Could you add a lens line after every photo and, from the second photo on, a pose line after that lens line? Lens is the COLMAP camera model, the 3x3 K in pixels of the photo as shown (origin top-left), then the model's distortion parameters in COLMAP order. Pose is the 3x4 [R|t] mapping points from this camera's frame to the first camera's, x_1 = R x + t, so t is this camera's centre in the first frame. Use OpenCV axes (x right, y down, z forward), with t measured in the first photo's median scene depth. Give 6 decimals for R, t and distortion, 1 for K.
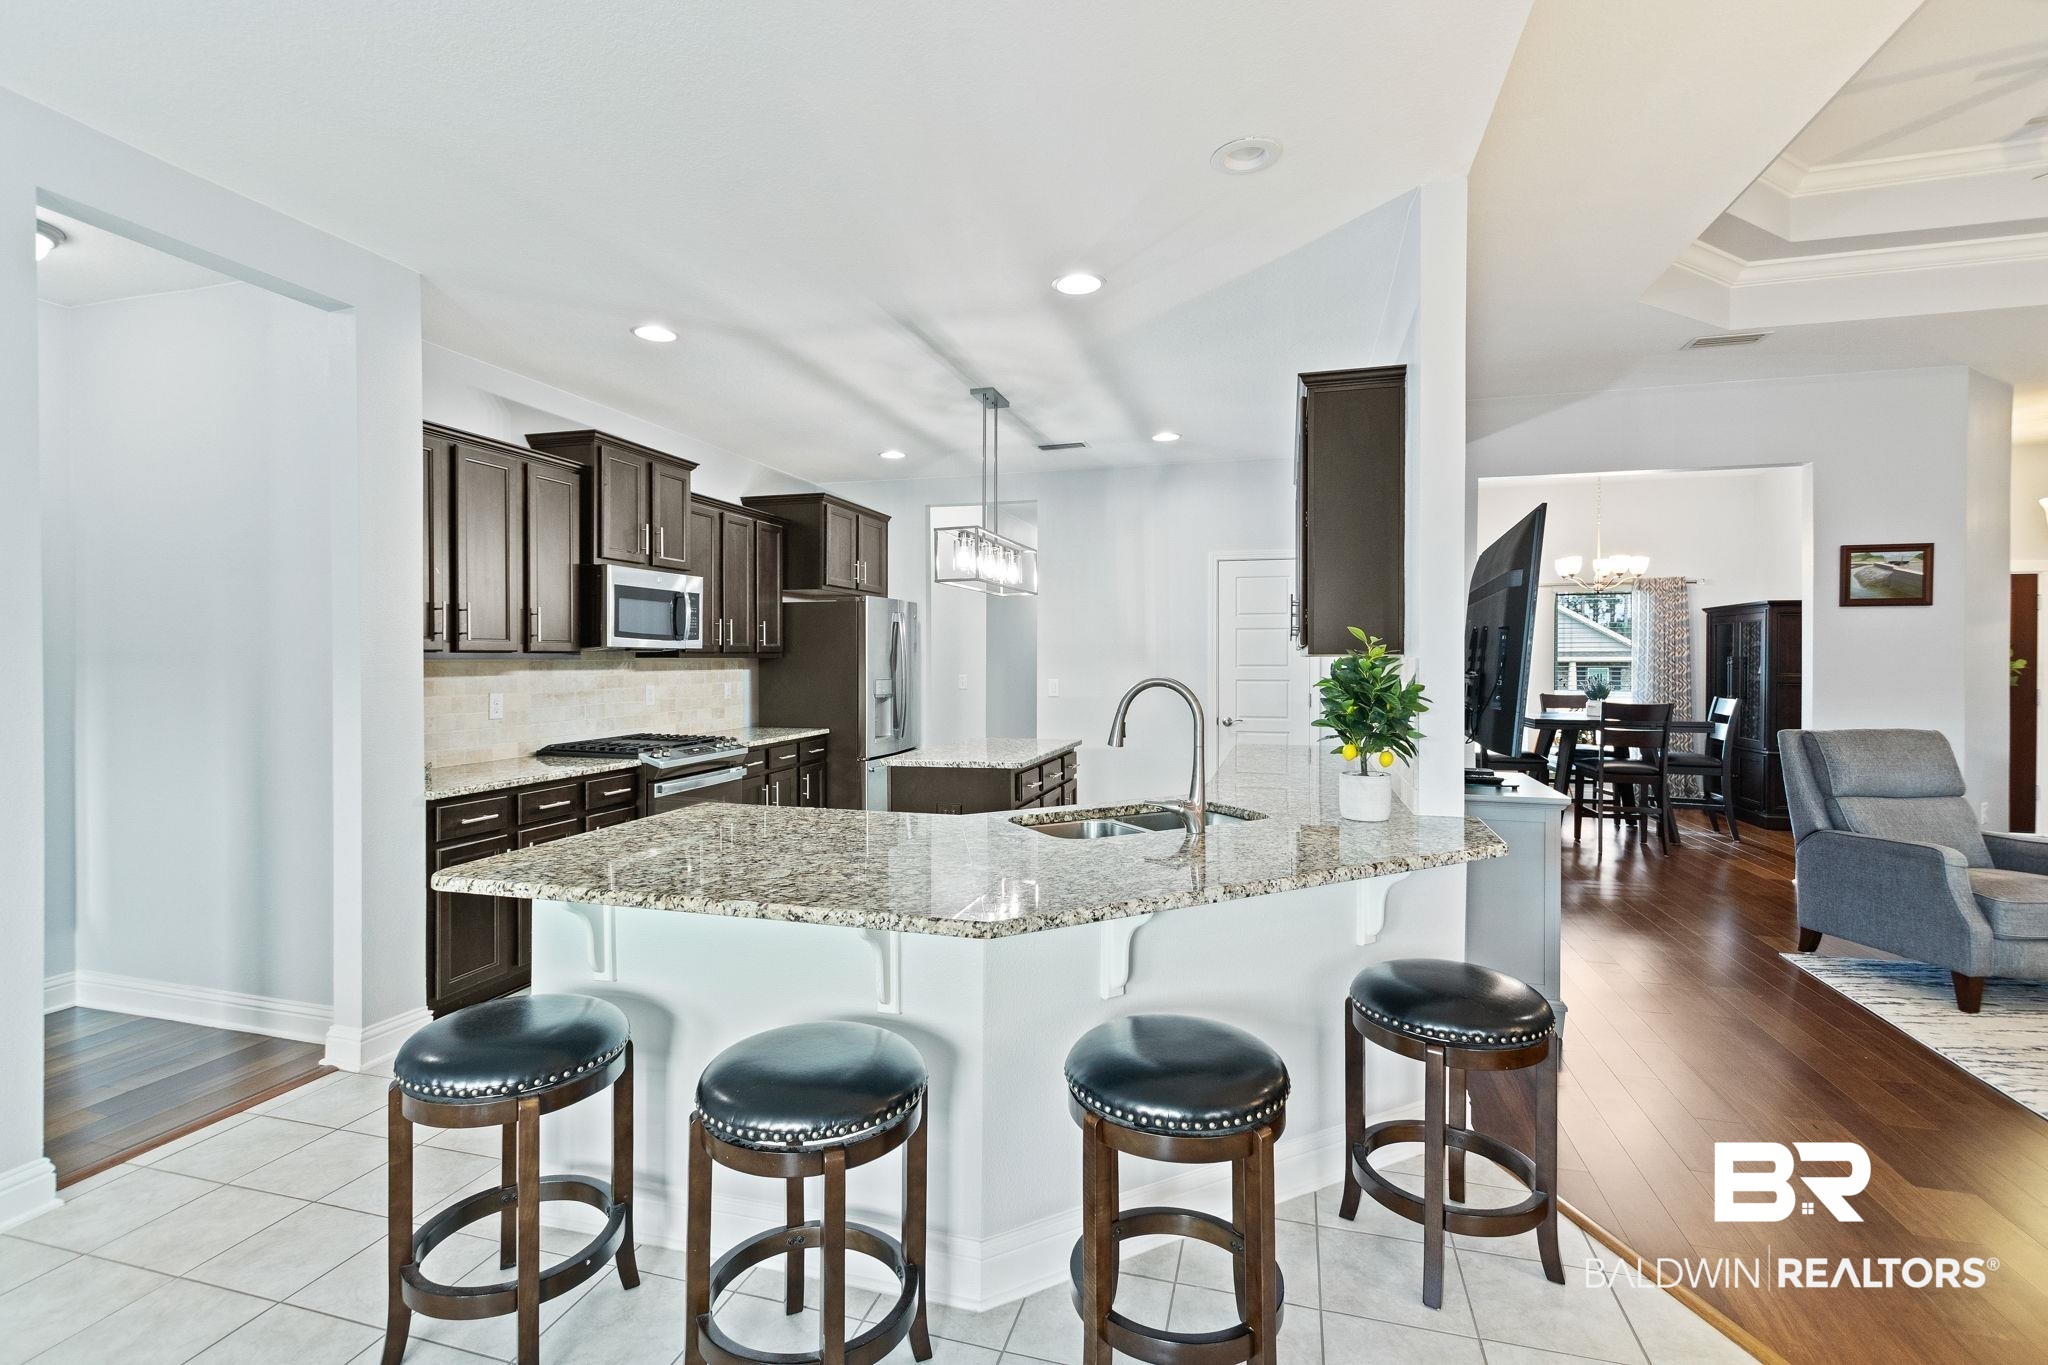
lens RADIAL K [[946.0, 0, 1018.8], [0, 946.0, 691.7], [0, 0, 1]] dist [0.001213, -0.000081]
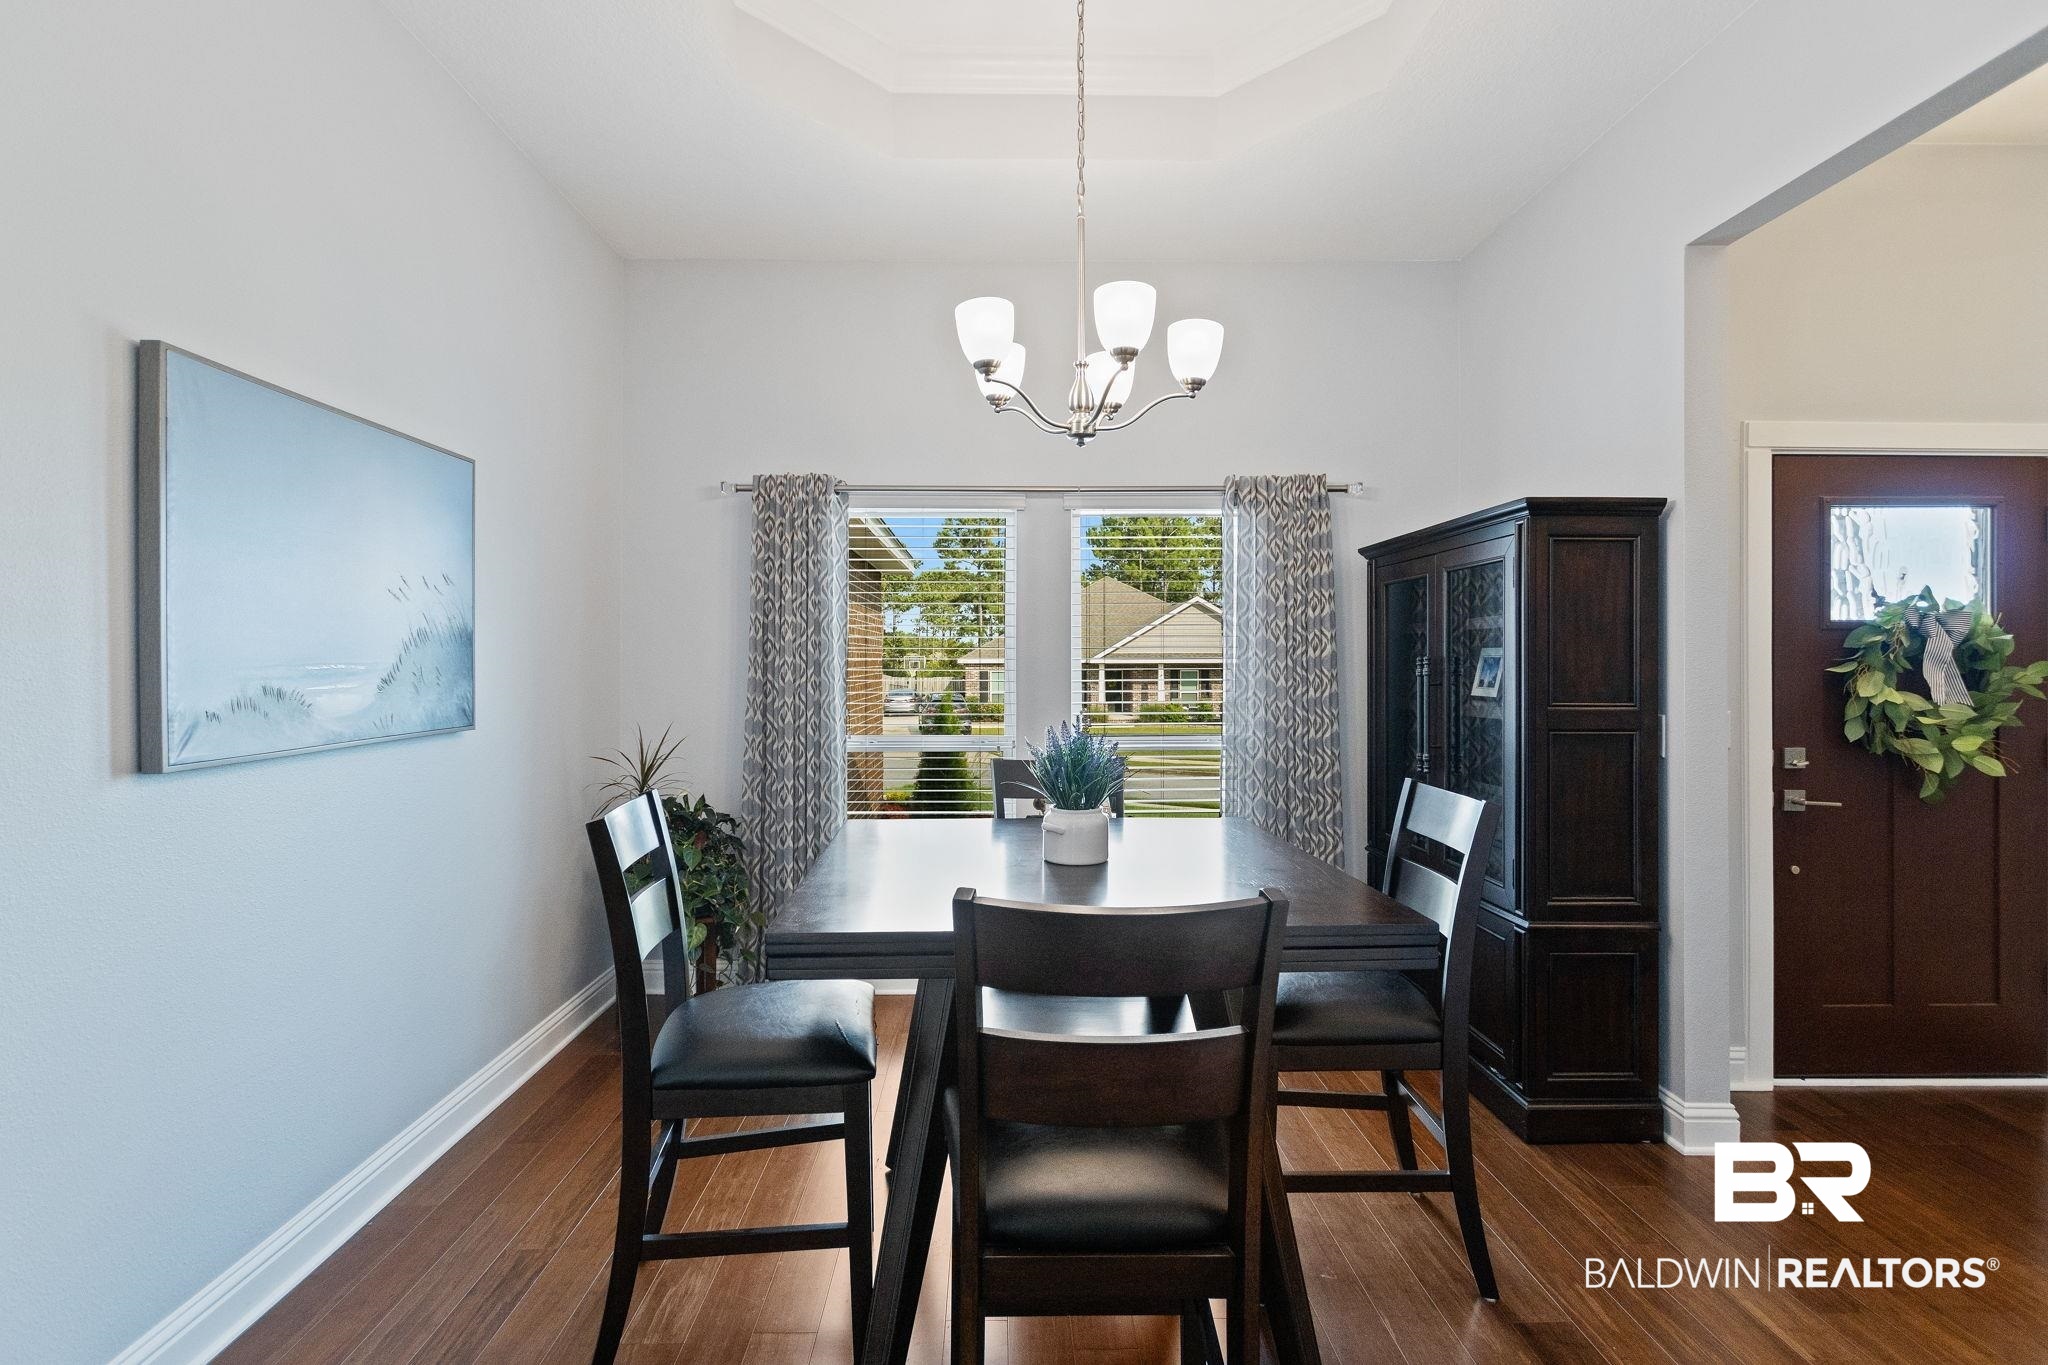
lens RADIAL K [[924.0, 0, 1031.4], [0, 924.0, 677.6], [0, 0, 1]] dist [0.001647, -0.000060]
pose [[0.952561, -0.003811, 0.304325, 0.532663], [0.009563, 0.999803, -0.017410, -0.025365], [-0.304199, 0.019494, 0.952409, 0.762400]]
